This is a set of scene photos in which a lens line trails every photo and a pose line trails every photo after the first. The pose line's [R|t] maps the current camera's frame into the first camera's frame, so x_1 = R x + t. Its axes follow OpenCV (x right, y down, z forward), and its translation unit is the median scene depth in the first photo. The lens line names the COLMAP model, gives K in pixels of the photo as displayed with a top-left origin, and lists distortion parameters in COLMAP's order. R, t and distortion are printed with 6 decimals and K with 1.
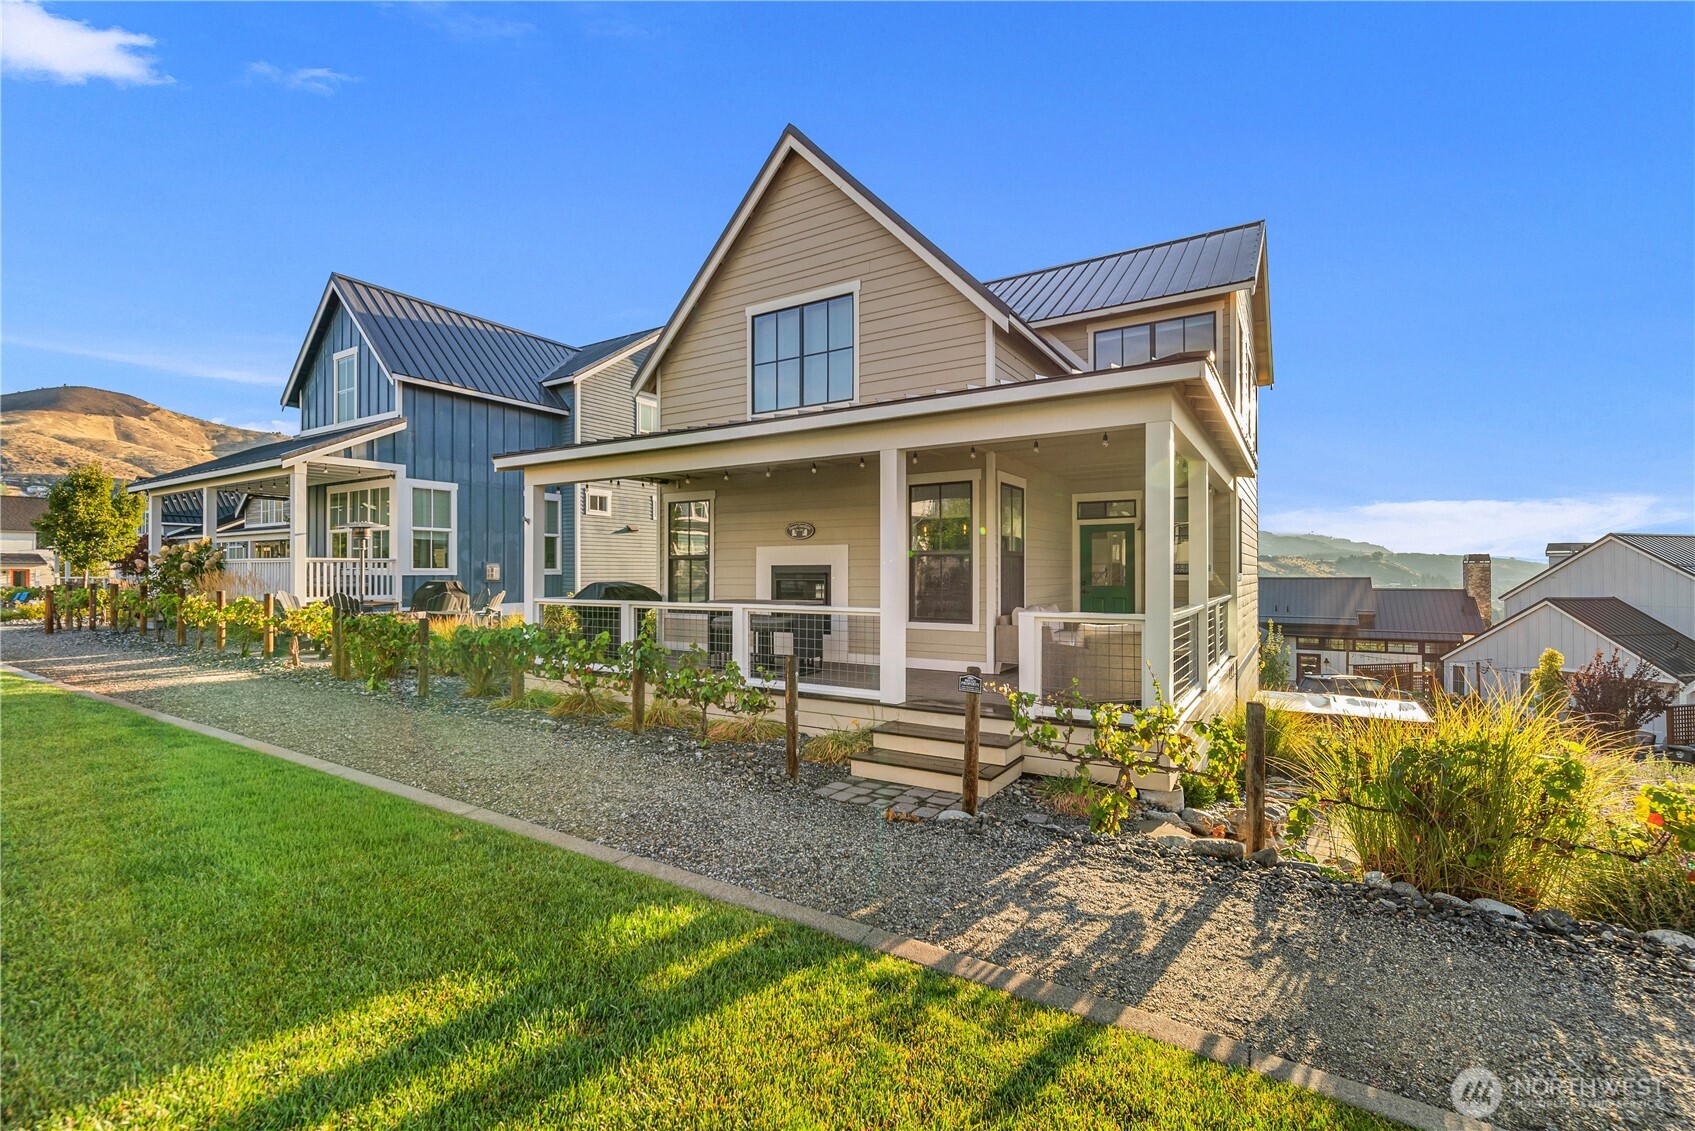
lens RADIAL K [[731.0, 0, 844.6], [0, 731.0, 568.7], [0, 0, 1]] dist [0.001594, -0.000880]
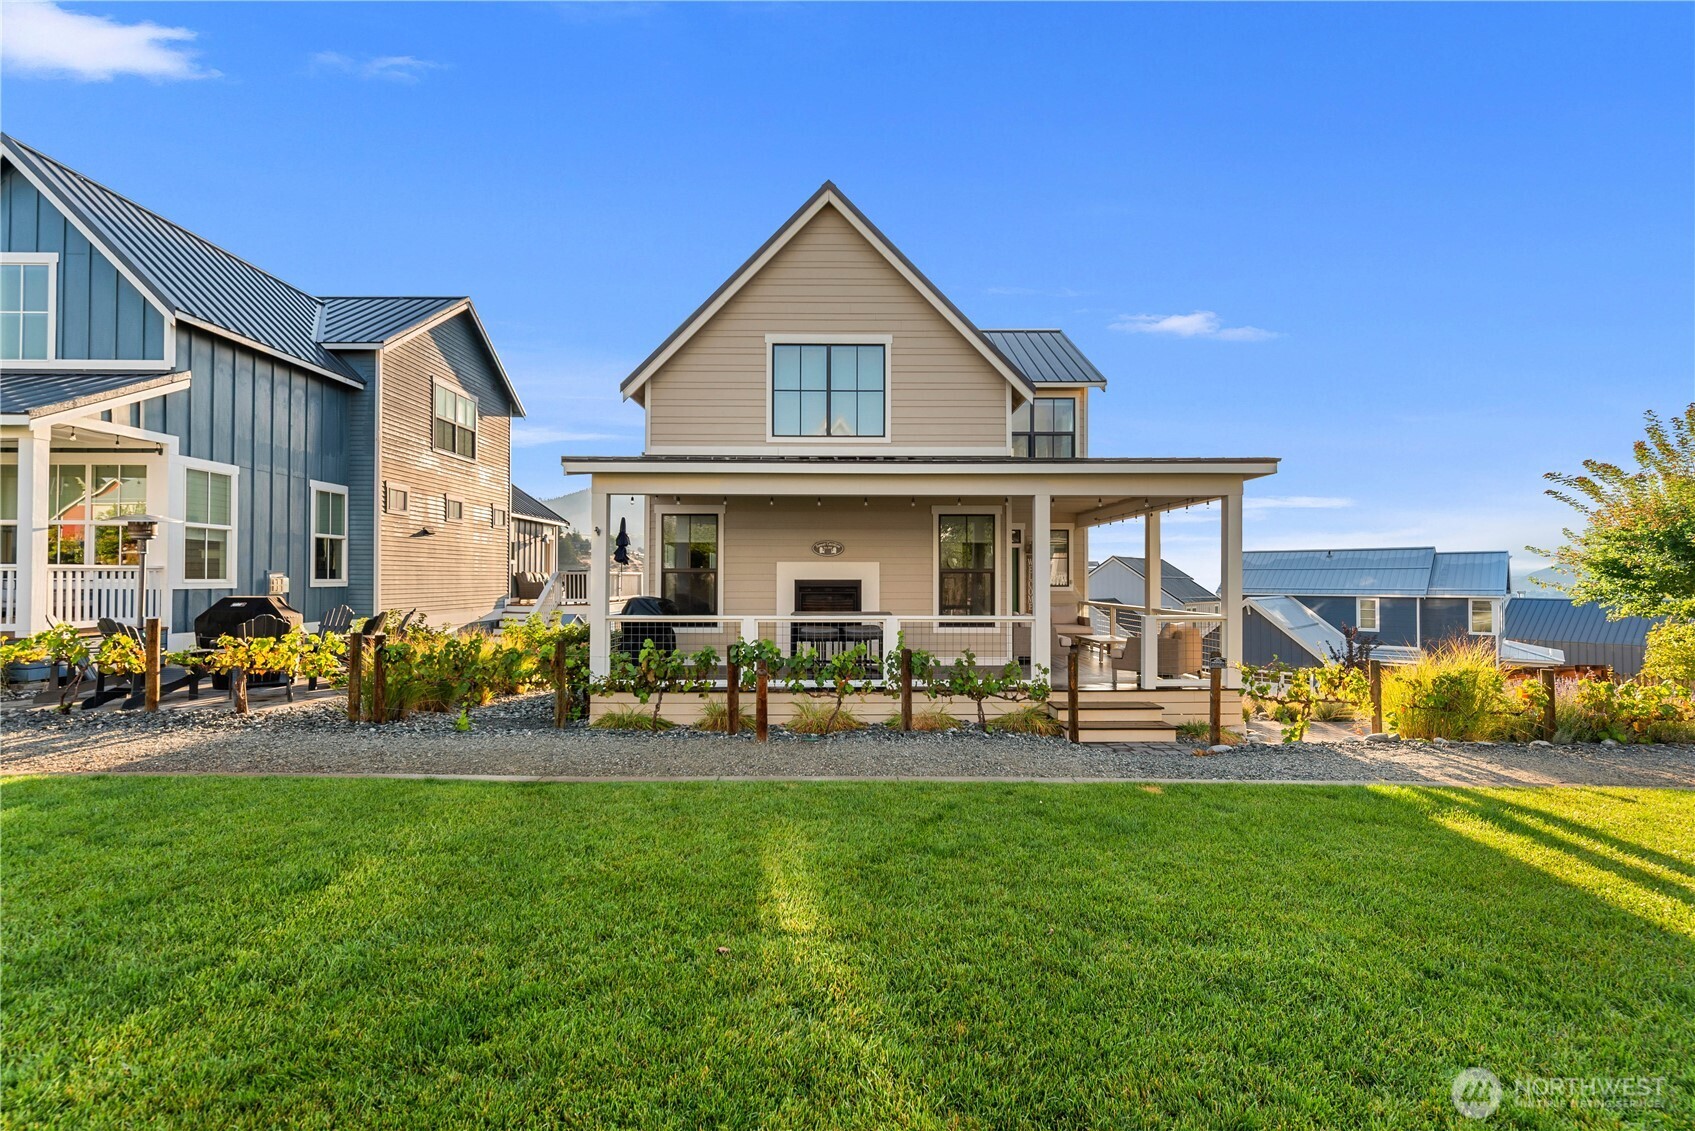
lens RADIAL K [[731.0, 0, 850.1], [0, 731.0, 566.0], [0, 0, 1]] dist [0.001594, -0.000880]
pose [[0.848260, 0.010844, 0.529468, -0.587613], [-0.004755, 0.999906, -0.012860, -0.010764], [-0.529558, 0.008391, 0.848232, 0.046849]]
